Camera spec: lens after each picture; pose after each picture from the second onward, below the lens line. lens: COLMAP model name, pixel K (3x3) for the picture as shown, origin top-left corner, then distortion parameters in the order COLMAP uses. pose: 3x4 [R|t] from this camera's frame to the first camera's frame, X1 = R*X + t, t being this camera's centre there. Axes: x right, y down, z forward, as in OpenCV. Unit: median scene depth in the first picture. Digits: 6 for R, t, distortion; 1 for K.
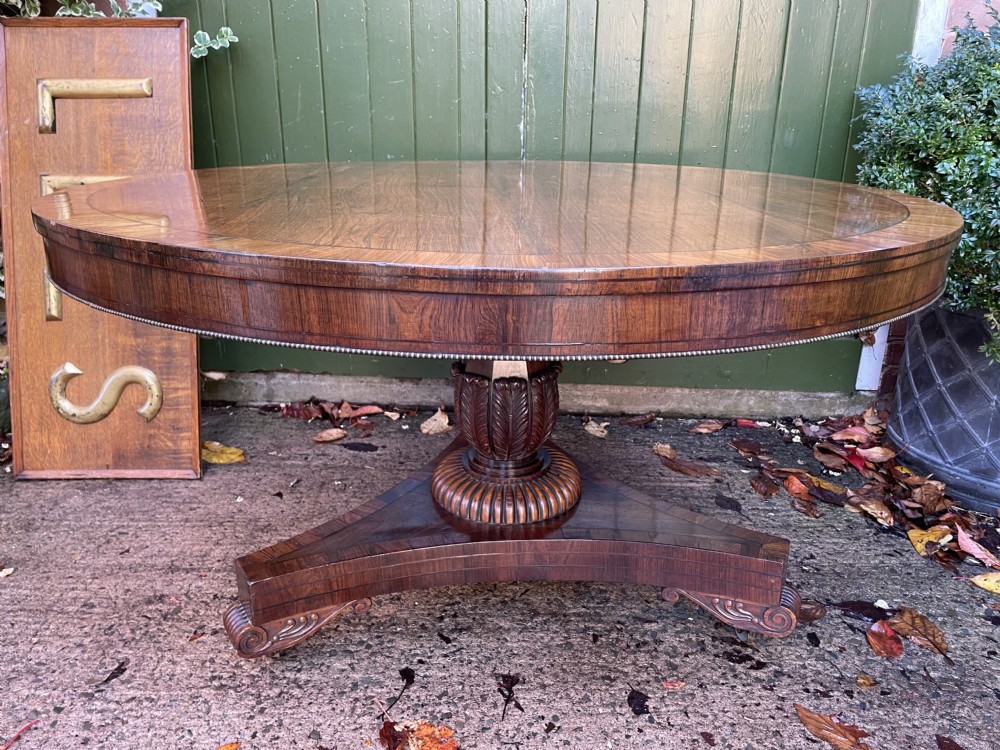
lens RADIAL K [[782.2, 0, 508.5], [0, 782.2, 364.1], [0, 0, 1]] dist [0.074074, -0.105812]
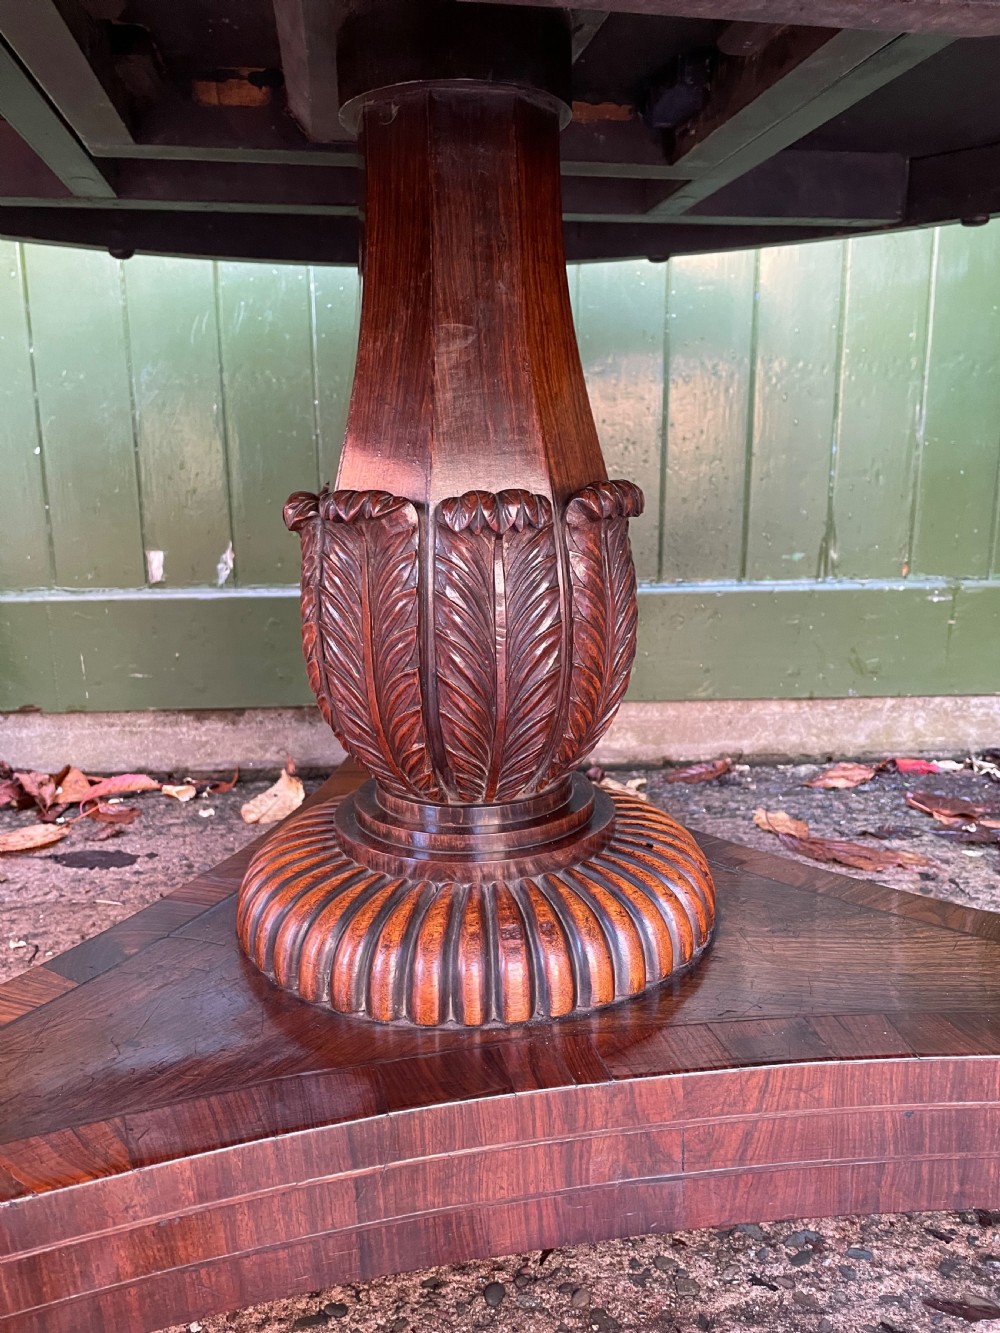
lens RADIAL K [[1033.4, 0, 503.7], [0, 1033.4, 657.2], [0, 0, 1]] dist [0.082430, -0.121317]
pose [[0.993253, -0.043791, 0.107385, -0.035845], [0.056729, 0.991084, -0.120555, 0.117339], [-0.101148, 0.125834, 0.986881, 0.604785]]
